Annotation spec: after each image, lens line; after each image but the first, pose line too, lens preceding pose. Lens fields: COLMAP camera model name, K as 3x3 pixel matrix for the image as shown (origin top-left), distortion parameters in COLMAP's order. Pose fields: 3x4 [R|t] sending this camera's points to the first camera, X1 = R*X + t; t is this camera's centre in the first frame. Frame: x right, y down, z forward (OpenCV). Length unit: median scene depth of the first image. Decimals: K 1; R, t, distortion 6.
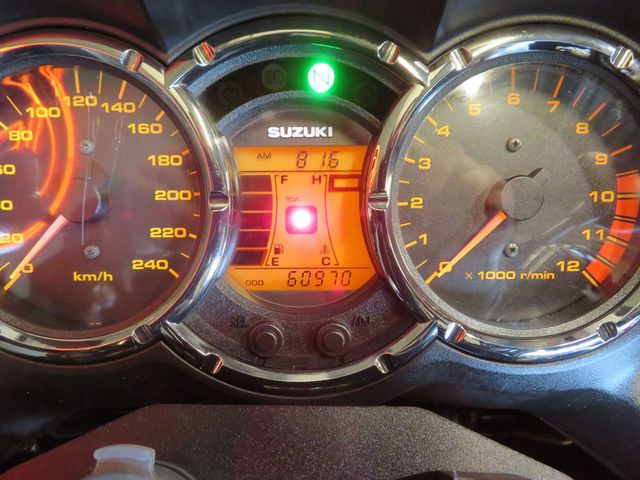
lens RADIAL K [[457.2, 0, 320.0], [0, 457.2, 240.0], [0, 0, 1]] dist [-0.003405, 0.000127]
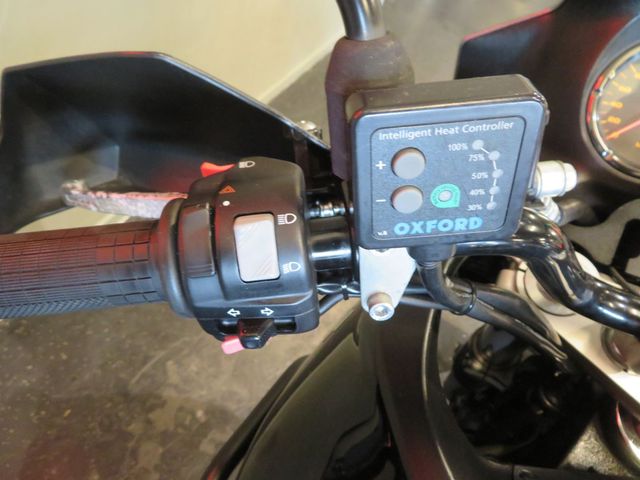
lens RADIAL K [[457.2, 0, 320.0], [0, 457.2, 240.0], [0, 0, 1]] dist [-0.003405, 0.000127]
pose [[0.874691, 0.343972, -0.341466, -0.991404], [-0.325488, 0.938887, 0.112016, 0.788131], [0.359128, 0.013164, 0.933195, -1.658877]]
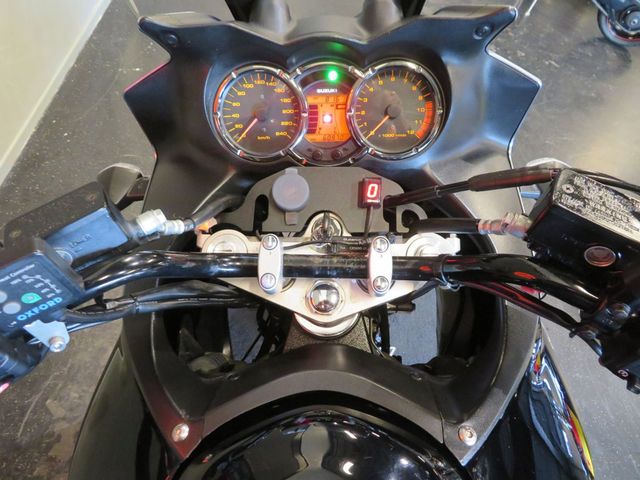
lens RADIAL K [[457.2, 0, 320.0], [0, 457.2, 240.0], [0, 0, 1]] dist [-0.003405, 0.000127]
pose [[0.998123, 0.000446, -0.061233, 0.106748], [0.011063, 0.982207, 0.187476, 0.195187], [0.060227, -0.187802, 0.980359, -2.377589]]
